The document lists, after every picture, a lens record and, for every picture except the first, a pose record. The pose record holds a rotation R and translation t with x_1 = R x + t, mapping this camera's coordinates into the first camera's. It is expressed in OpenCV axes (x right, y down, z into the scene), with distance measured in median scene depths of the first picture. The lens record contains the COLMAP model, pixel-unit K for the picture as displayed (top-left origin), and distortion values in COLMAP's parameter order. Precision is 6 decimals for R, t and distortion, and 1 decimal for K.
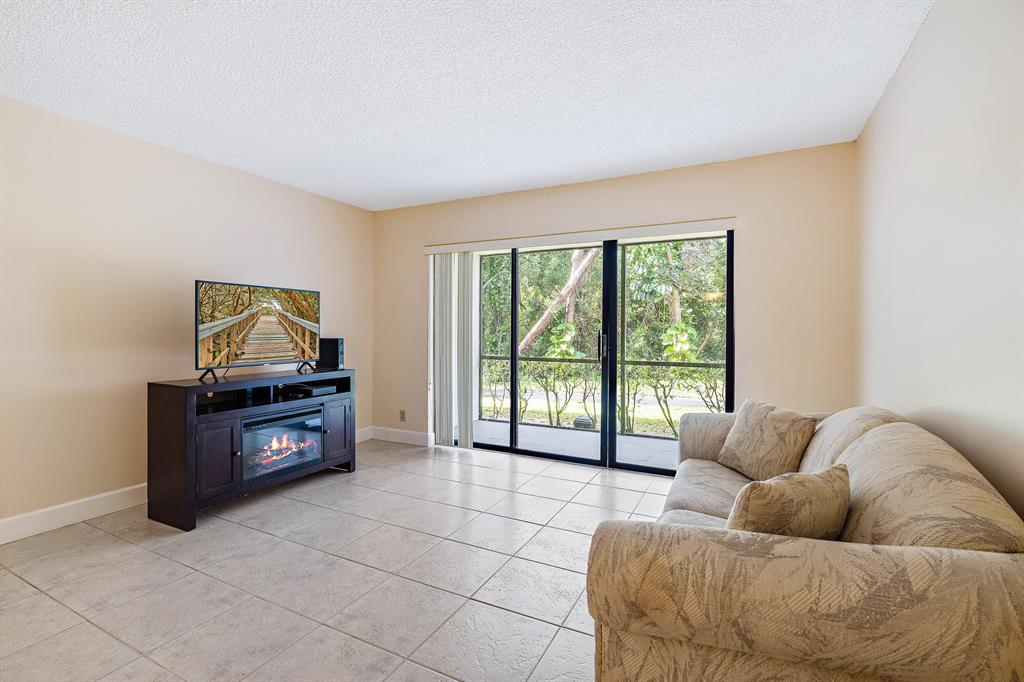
lens RADIAL K [[468.5, 0, 511.3], [0, 468.5, 331.9], [0, 0, 1]] dist [-0.012276, 0.001041]
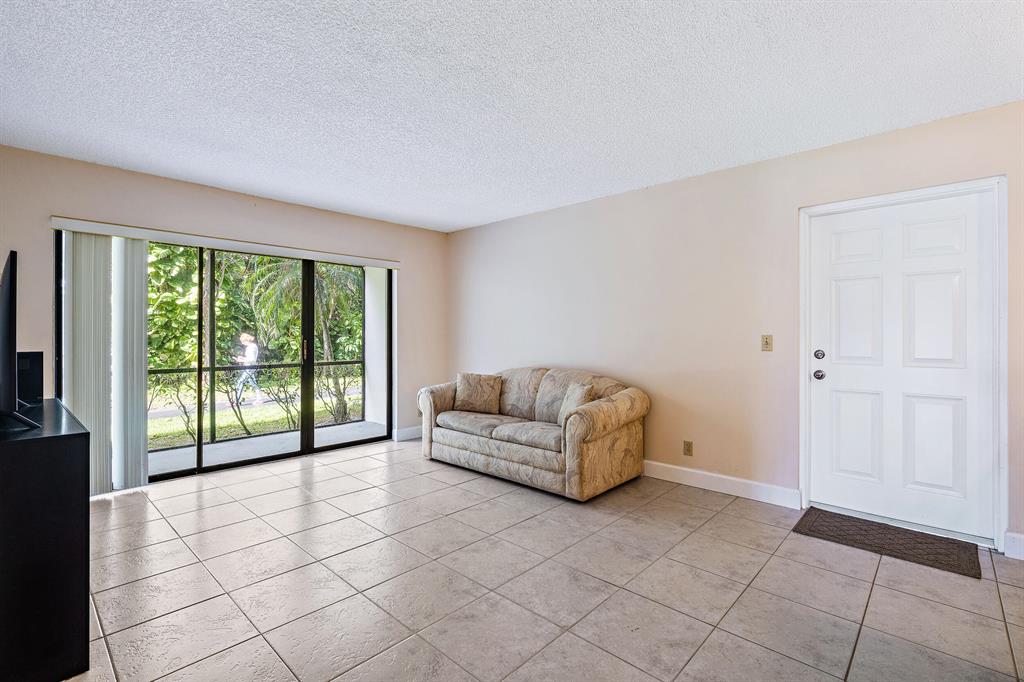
lens RADIAL K [[468.5, 0, 510.7], [0, 468.5, 336.1], [0, 0, 1]] dist [-0.012276, 0.001041]
pose [[0.280351, -0.011368, 0.959830, -0.743366], [0.008977, 0.999917, 0.009221, -0.008581], [-0.959856, 0.006031, 0.280430, 0.191515]]
